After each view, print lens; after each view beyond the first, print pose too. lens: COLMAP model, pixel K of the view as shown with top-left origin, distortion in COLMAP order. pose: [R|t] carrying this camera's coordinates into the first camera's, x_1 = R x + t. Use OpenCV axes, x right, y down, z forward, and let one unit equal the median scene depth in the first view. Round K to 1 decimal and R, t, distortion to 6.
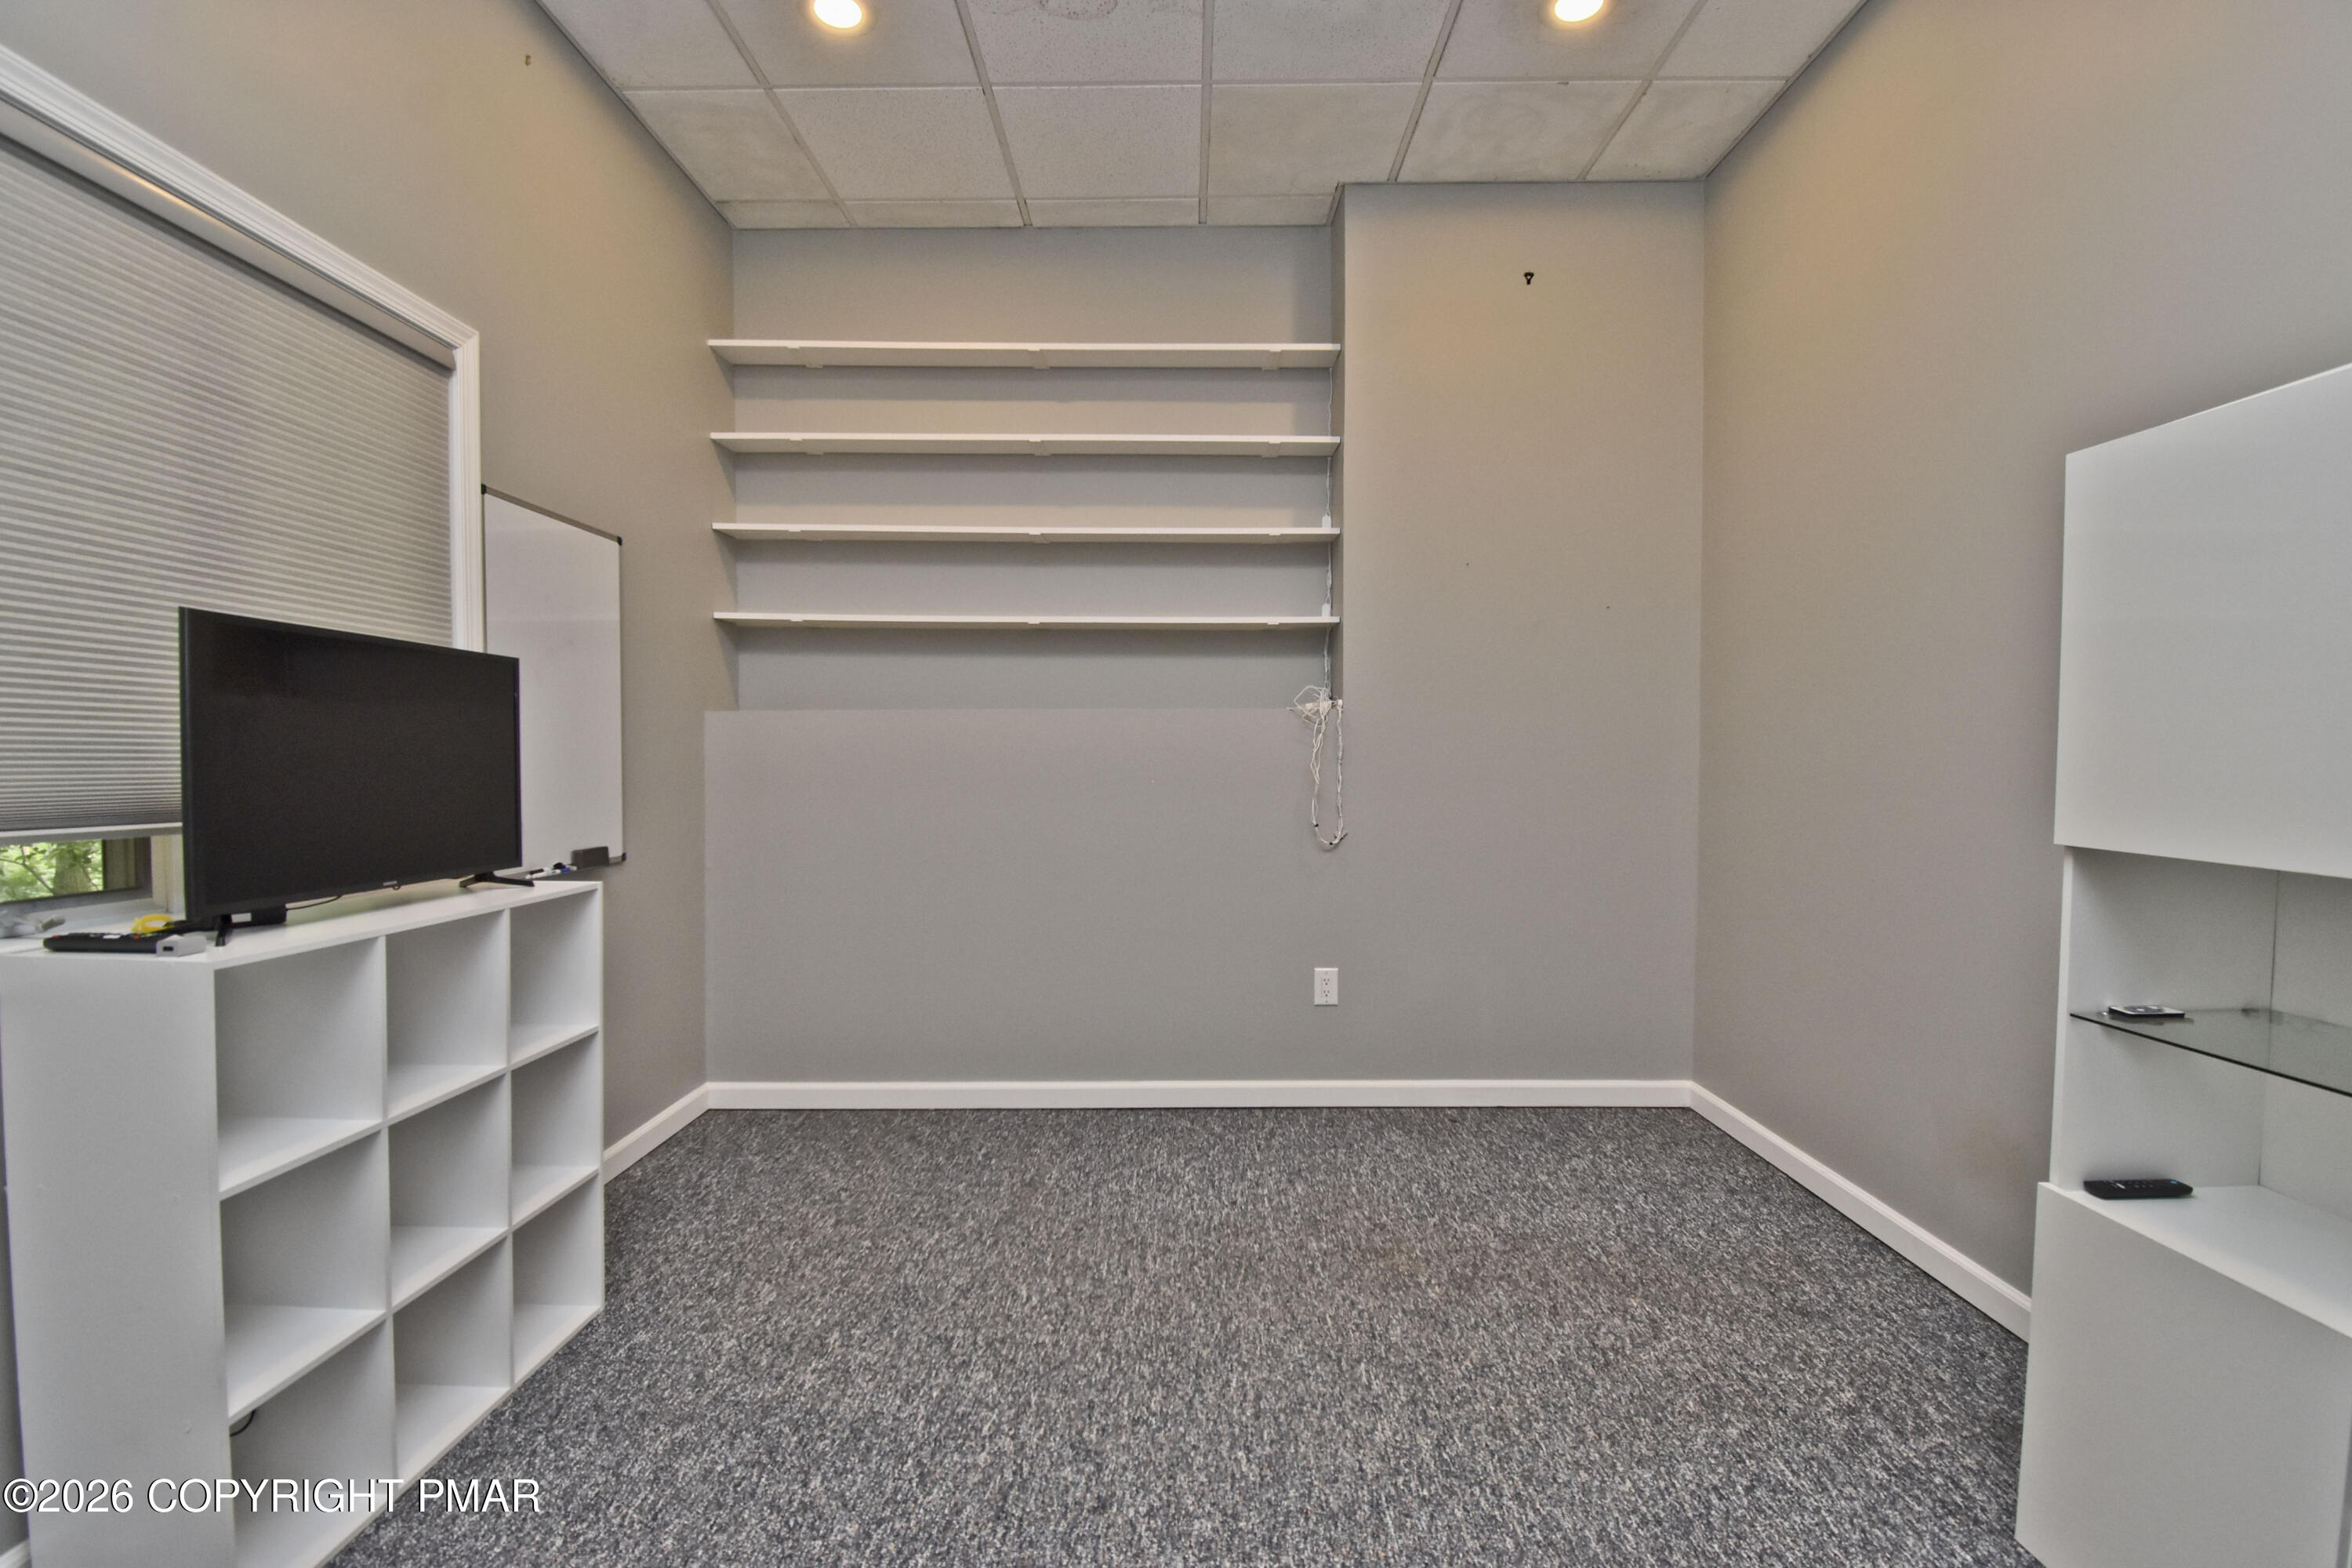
lens RADIAL K [[1068.1, 0, 1176.0], [0, 1068.1, 784.0], [0, 0, 1]] dist [-0.011851, -0.000789]
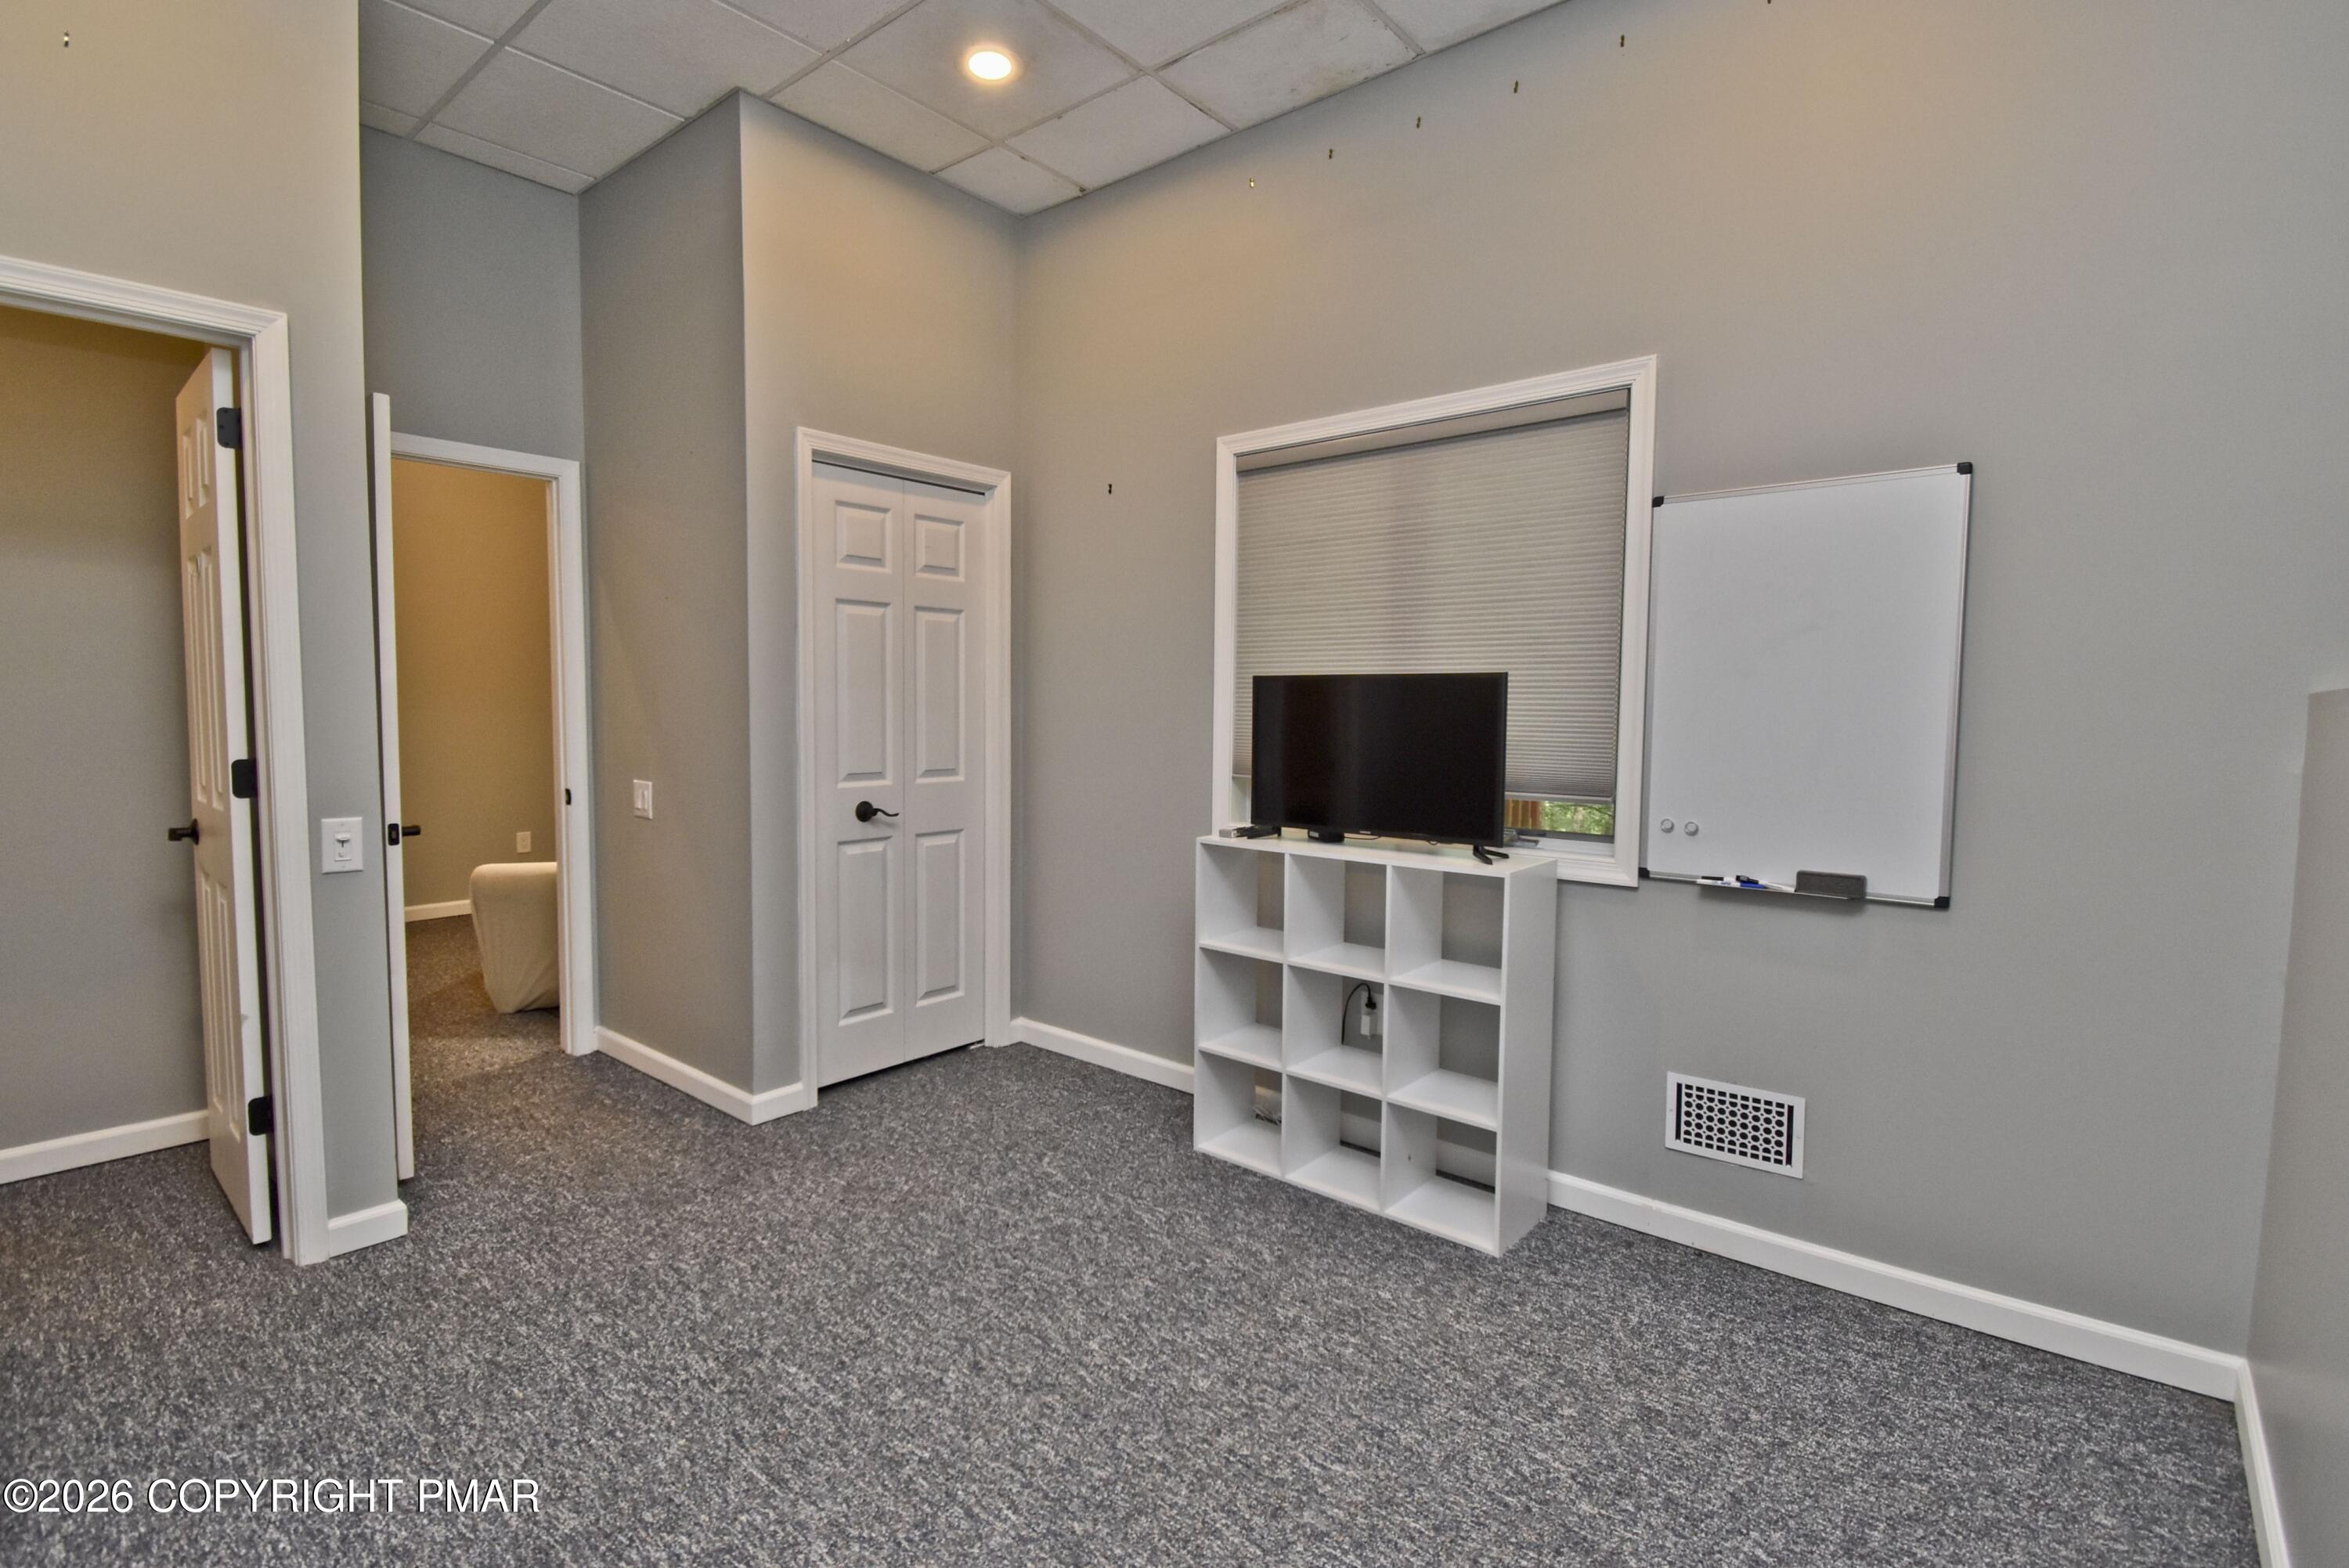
lens RADIAL K [[1088.4, 0, 1105.1], [0, 1088.4, 761.2], [0, 0, 1]] dist [-0.030682, -0.000512]
pose [[-0.659740, 0.029042, -0.750932, 0.674747], [-0.030042, 0.997435, 0.064969, -0.096720], [0.750893, 0.065422, -0.657176, 1.701895]]
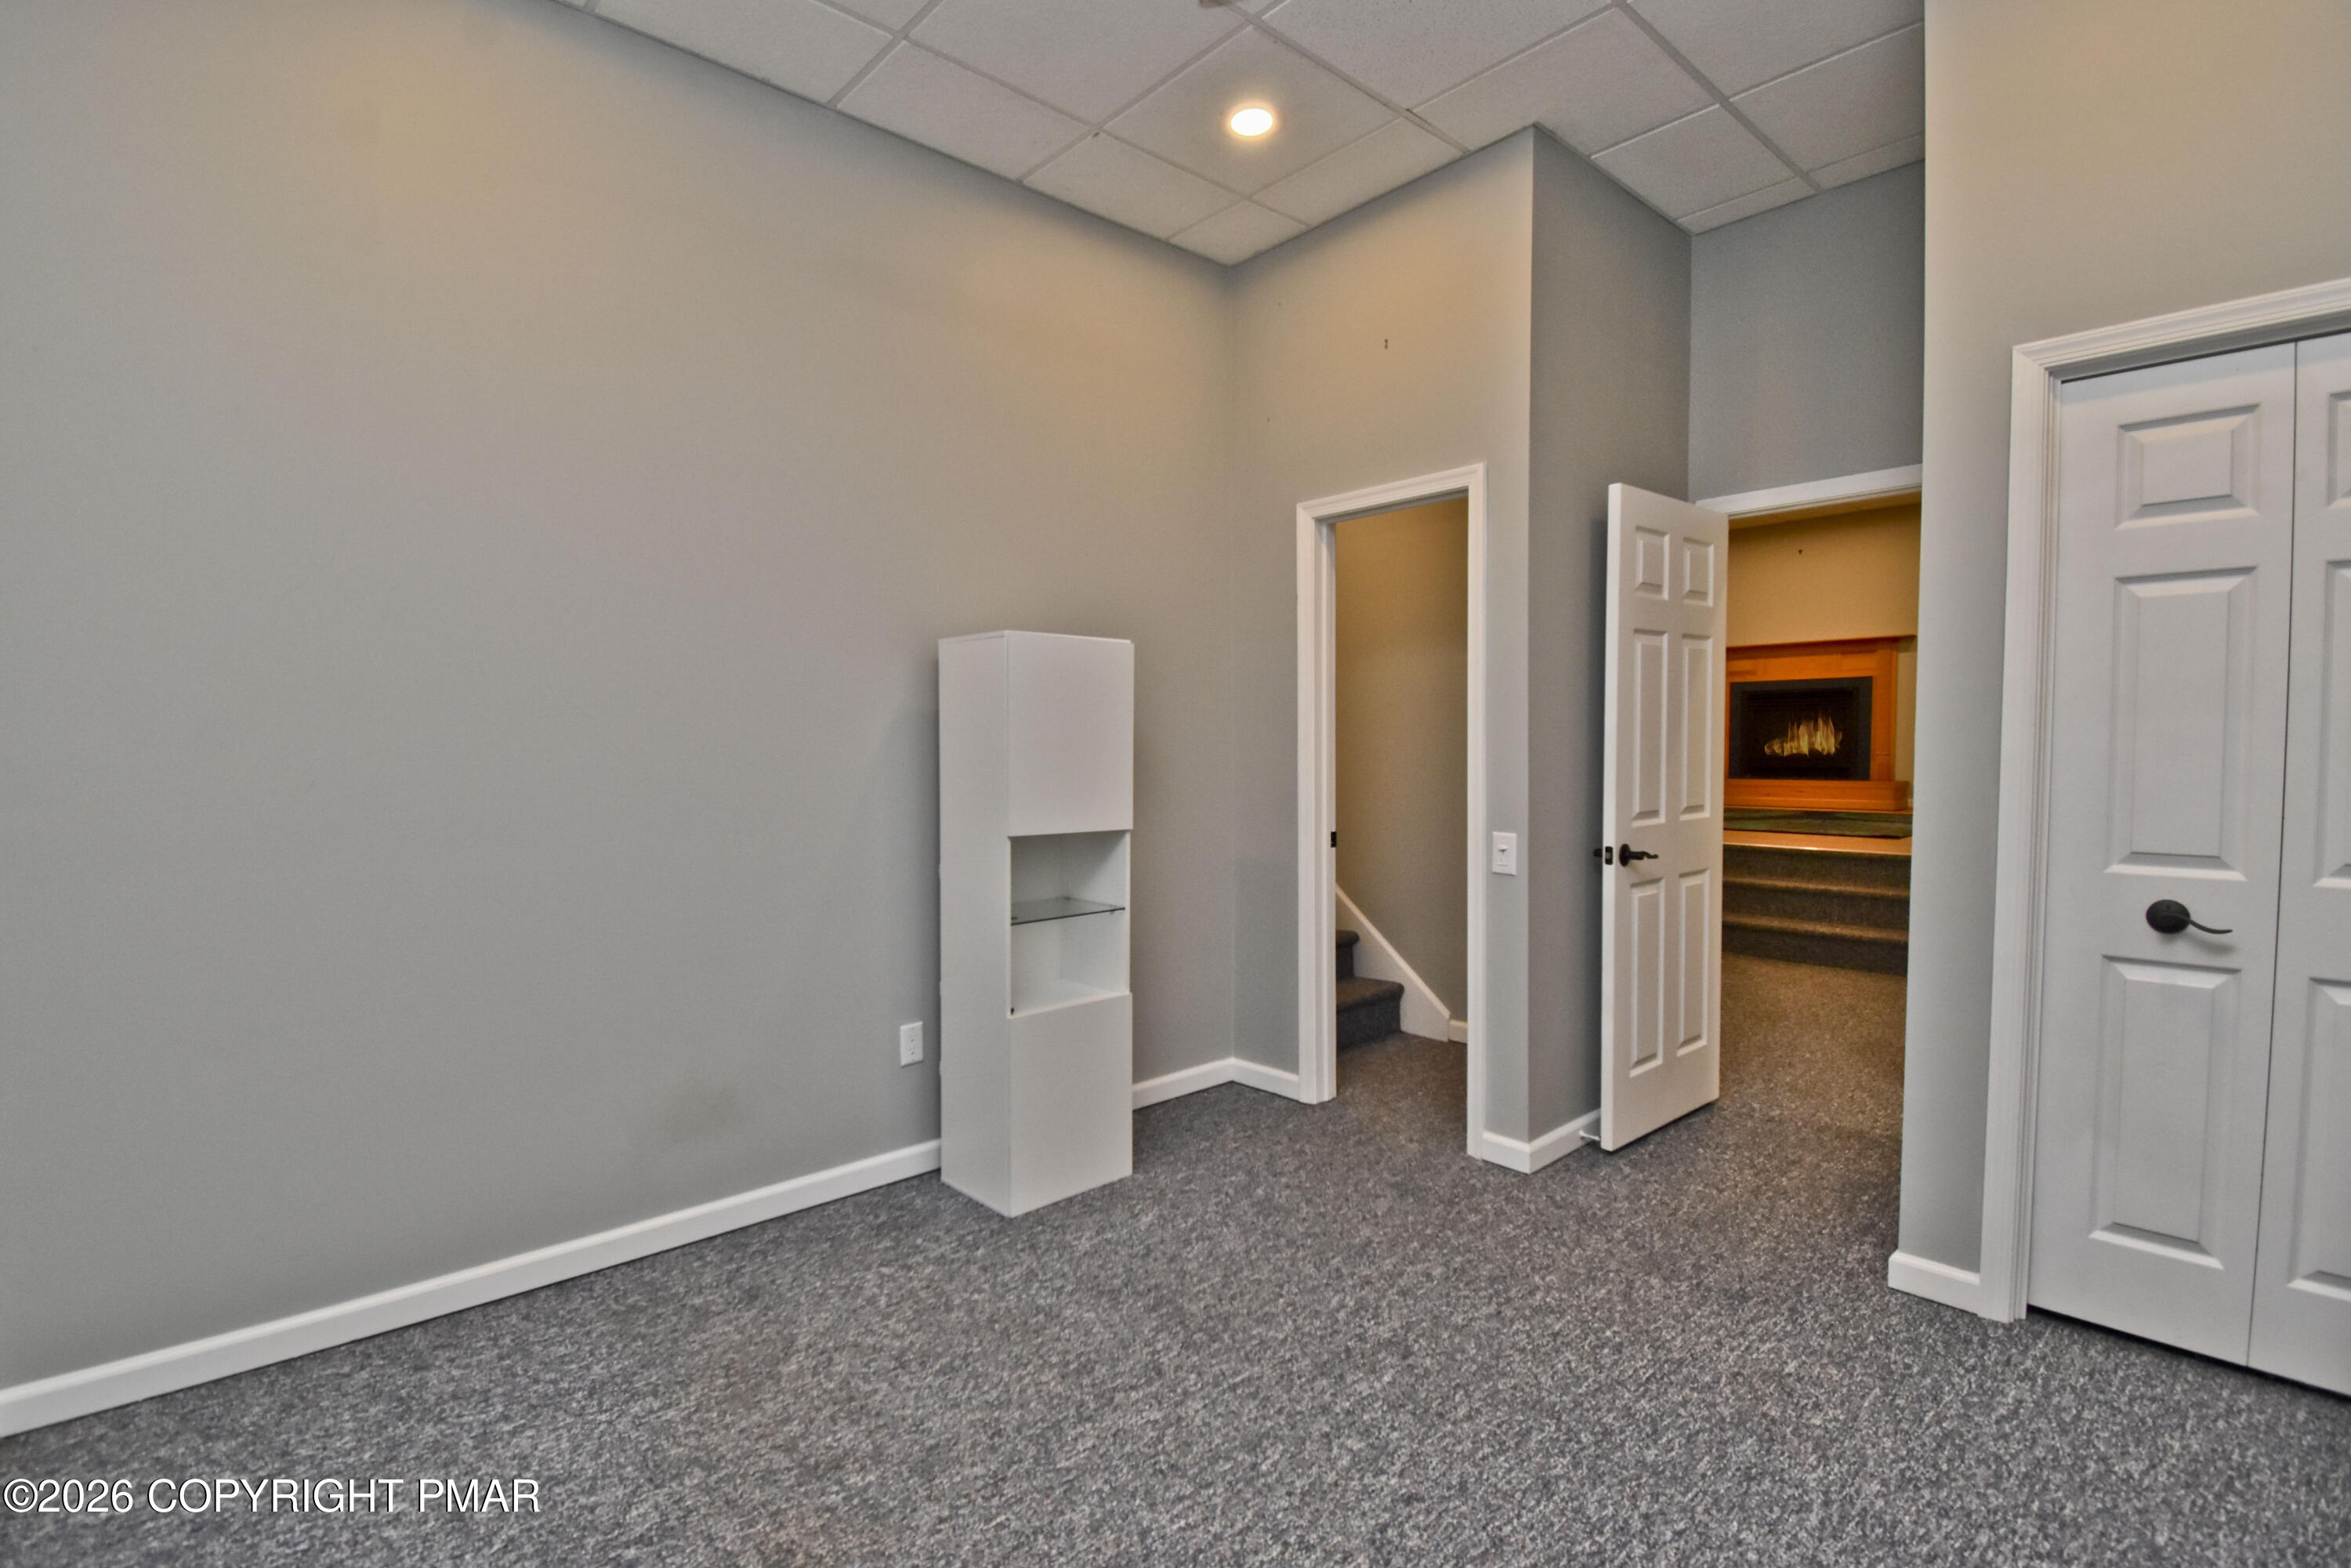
lens RADIAL K [[1067.7, 0, 1175.5], [0, 1067.7, 784.0], [0, 0, 1]] dist [-0.011851, -0.000789]
pose [[-0.669730, -0.027269, 0.742104, -0.627971], [0.027099, 0.997763, 0.061119, -0.113521], [-0.742111, 0.061044, -0.667492, 1.678094]]
